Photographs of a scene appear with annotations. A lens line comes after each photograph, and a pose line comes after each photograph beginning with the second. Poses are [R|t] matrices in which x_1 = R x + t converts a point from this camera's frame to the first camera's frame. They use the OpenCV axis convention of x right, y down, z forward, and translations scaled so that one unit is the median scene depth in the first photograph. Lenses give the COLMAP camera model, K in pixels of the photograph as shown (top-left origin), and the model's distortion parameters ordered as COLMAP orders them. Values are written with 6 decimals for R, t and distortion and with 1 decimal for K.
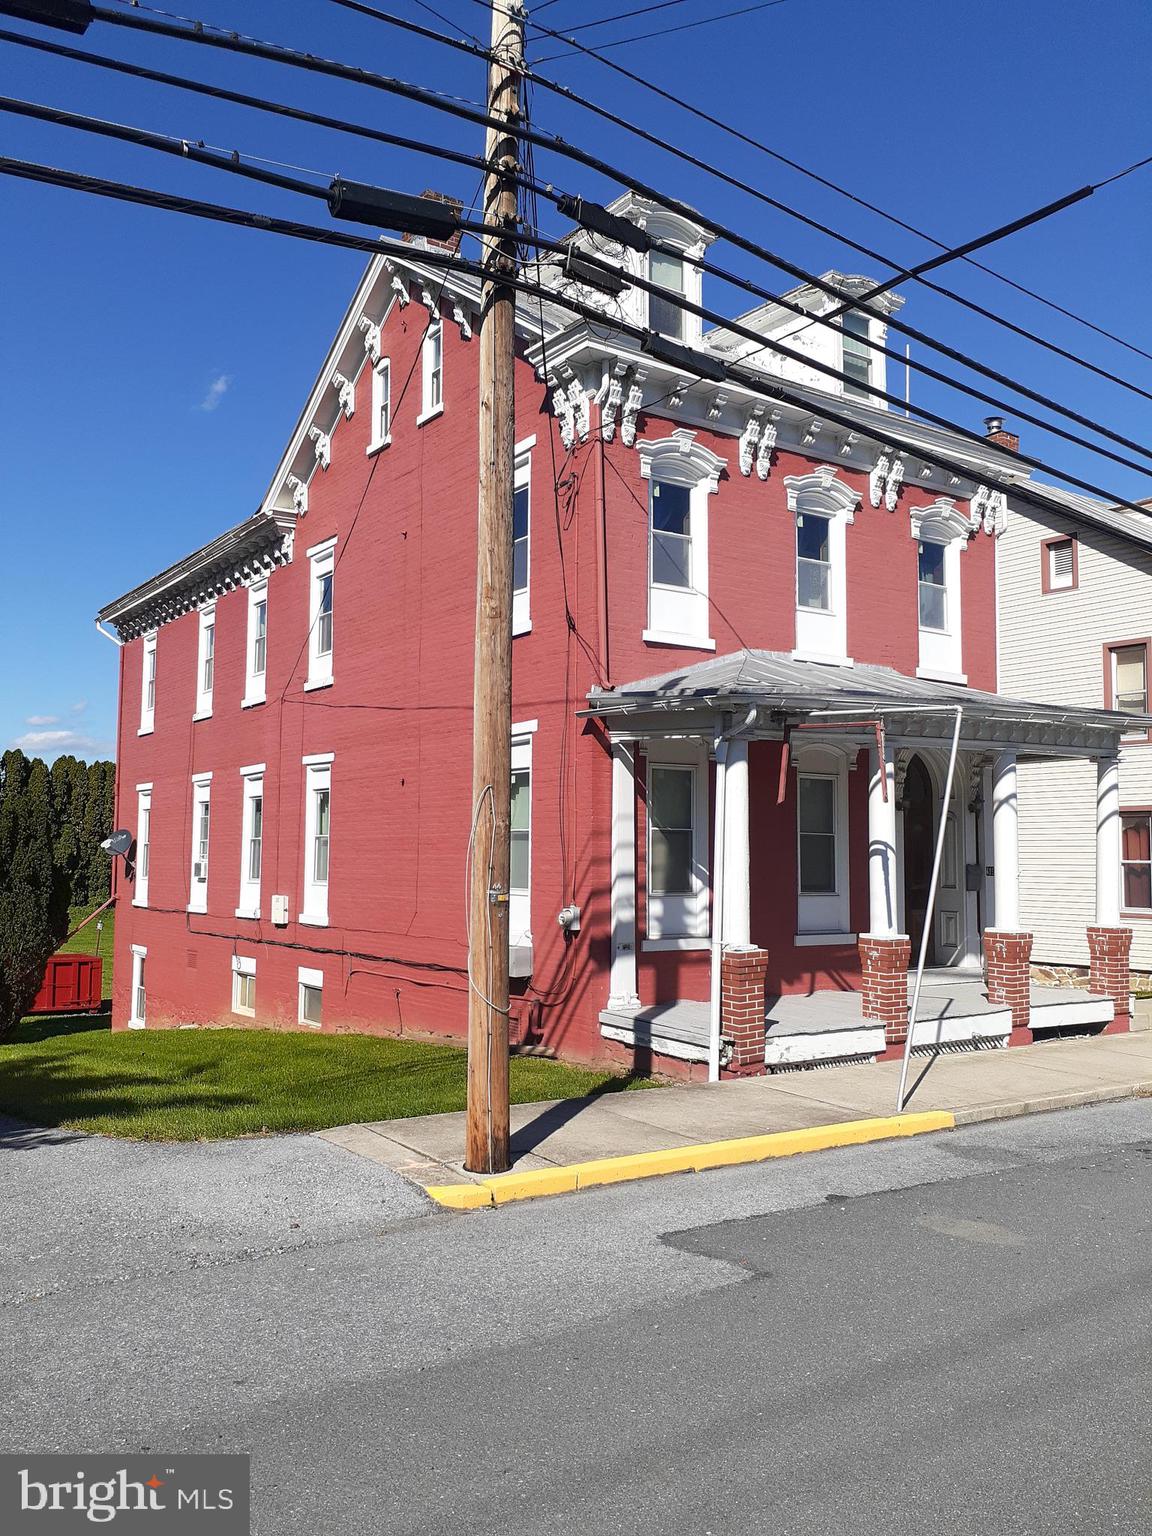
lens RADIAL K [[1278.6, 0, 579.4], [0, 1278.6, 766.0], [0, 0, 1]] dist [0.015754, -0.036664]
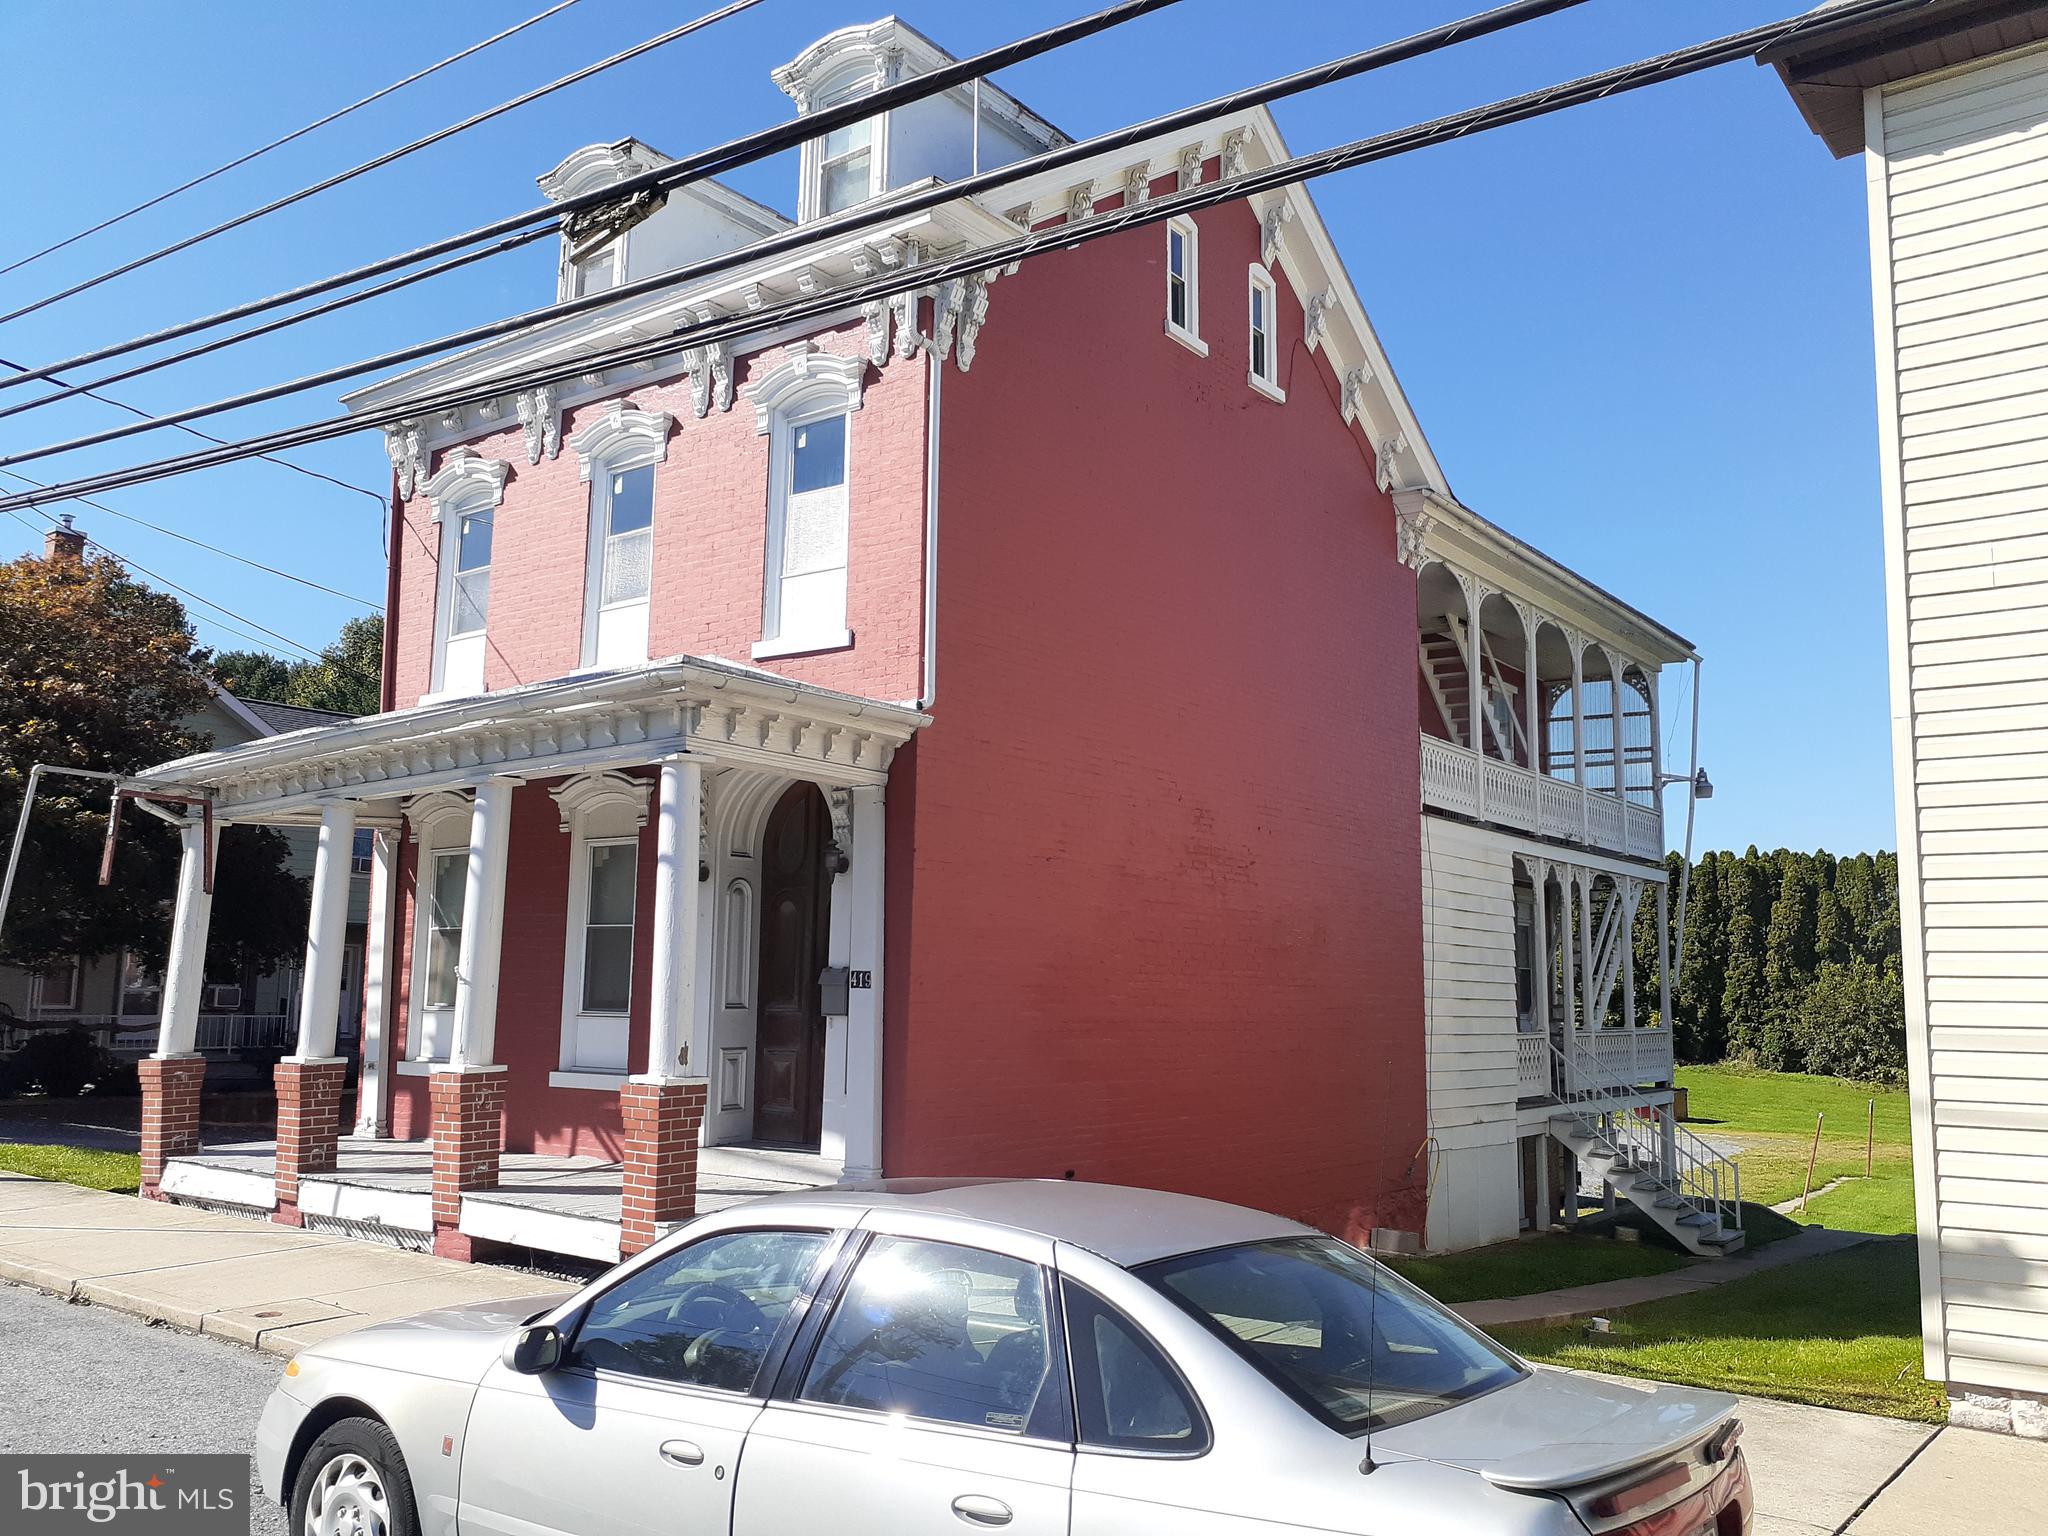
lens RADIAL K [[1704.8, 0, 1015.3], [0, 1704.8, 771.7], [0, 0, 1]] dist [0.015754, -0.036664]
pose [[0.290004, -0.132689, -0.947782, 1.164772], [0.055003, 0.991016, -0.121912, 0.098019], [0.955444, -0.016776, 0.294697, 0.972976]]
